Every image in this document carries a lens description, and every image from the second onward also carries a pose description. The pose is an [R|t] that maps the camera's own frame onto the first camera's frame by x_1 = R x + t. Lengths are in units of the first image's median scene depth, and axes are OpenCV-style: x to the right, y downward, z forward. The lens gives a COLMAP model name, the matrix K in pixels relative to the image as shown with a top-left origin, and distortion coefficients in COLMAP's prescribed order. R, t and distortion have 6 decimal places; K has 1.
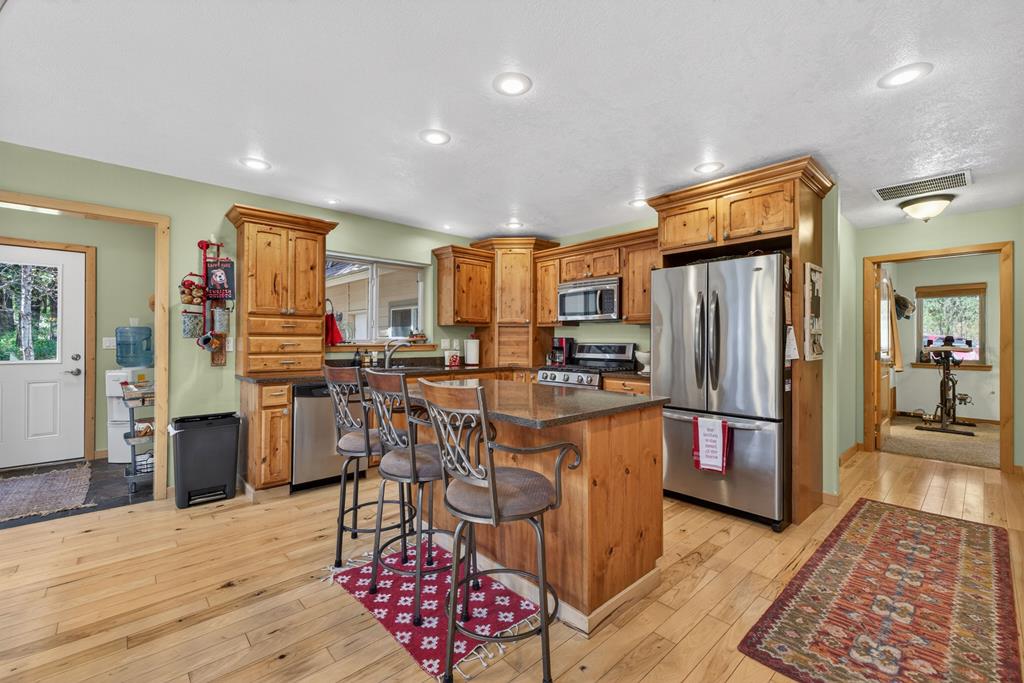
lens RADIAL K [[439.6, 0, 515.5], [0, 439.6, 341.9], [0, 0, 1]] dist [-0.000547, -0.000032]
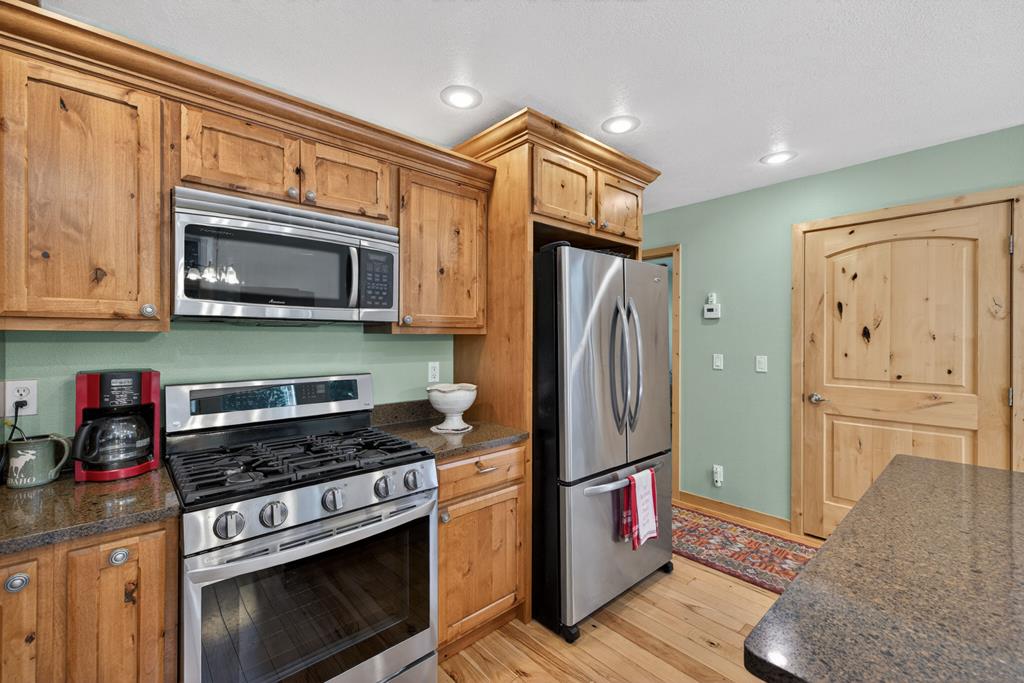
lens RADIAL K [[433.6, 0, 513.3], [0, 433.6, 338.8], [0, 0, 1]] dist [0.004325, 0.000444]
pose [[0.010207, -0.005987, 0.999930, -0.182425], [-0.001147, 0.999981, 0.005999, -0.034253], [-0.999947, -0.001208, 0.010200, 0.776059]]
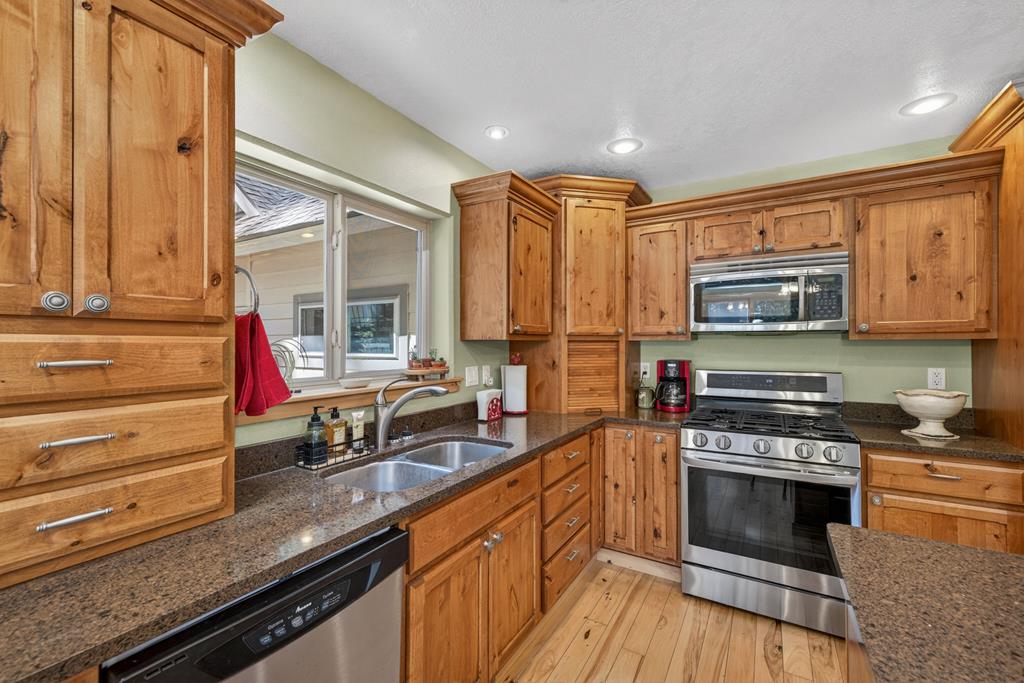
lens RADIAL K [[432.1, 0, 507.8], [0, 432.1, 343.1], [0, 0, 1]] dist [0.000531, 0.000171]
pose [[0.961116, -0.006219, 0.276075, -0.271938], [0.006356, 0.999980, 0.000400, -0.035165], [-0.276072, 0.001370, 0.961136, 0.540914]]
